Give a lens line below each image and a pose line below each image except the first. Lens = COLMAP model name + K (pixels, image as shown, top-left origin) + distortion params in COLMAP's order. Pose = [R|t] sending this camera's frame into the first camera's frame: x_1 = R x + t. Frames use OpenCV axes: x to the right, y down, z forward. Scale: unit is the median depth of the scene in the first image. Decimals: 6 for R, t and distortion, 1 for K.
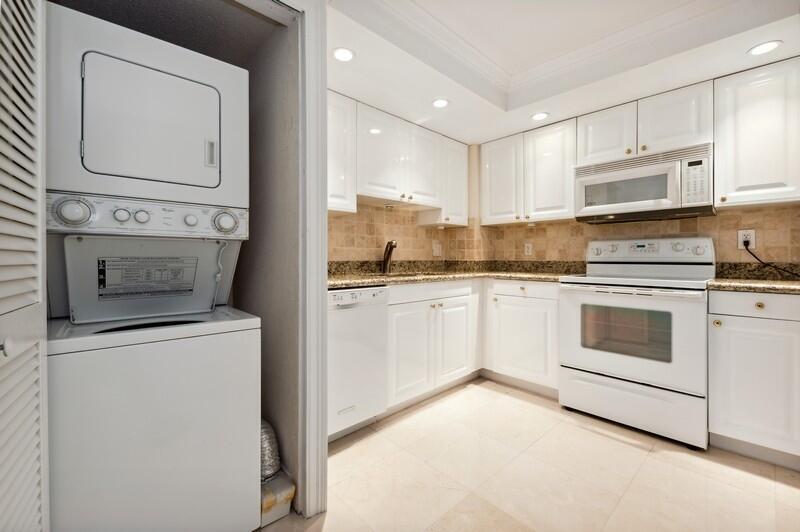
lens RADIAL K [[336.3, 0, 399.0], [0, 336.3, 258.8], [0, 0, 1]] dist [0.009408, -0.001285]
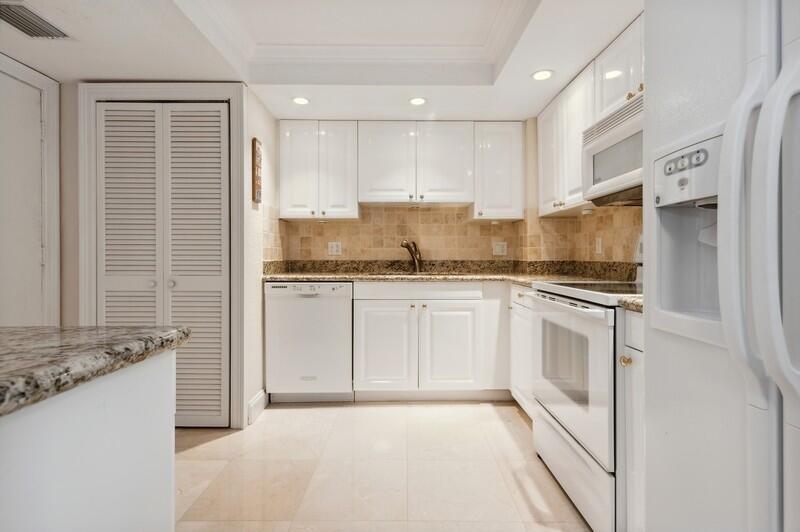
lens RADIAL K [[385.7, 0, 401.8], [0, 385.7, 255.6], [0, 0, 1]] dist [0.003285, 0.000573]
pose [[0.729688, -0.003189, -0.683773, 0.814338], [-0.001082, 0.999982, -0.005818, -0.001749], [0.683780, 0.004985, 0.729671, 0.136963]]
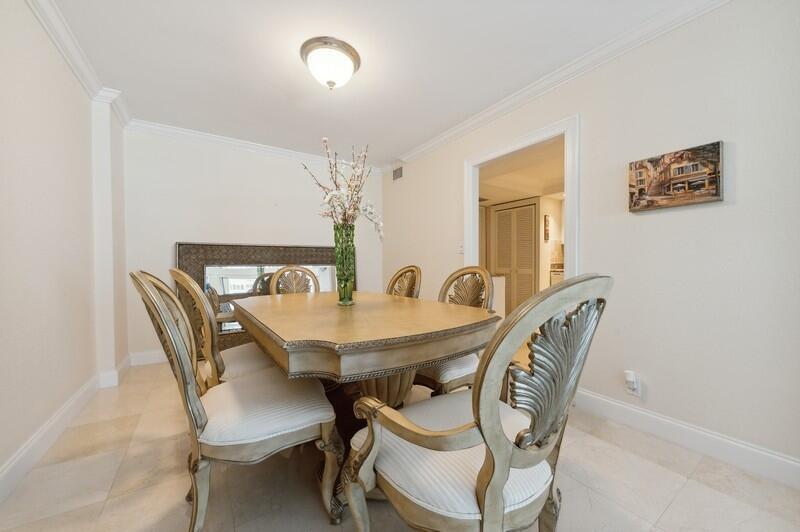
lens RADIAL K [[306.9, 0, 398.9], [0, 306.9, 268.5], [0, 0, 1]] dist [0.000804, 0.000010]
pose [[-0.159322, 0.009096, -0.987185, 2.015890], [-0.006883, 0.999923, 0.010325, 0.027756], [0.987203, 0.008440, -0.159247, -0.027501]]
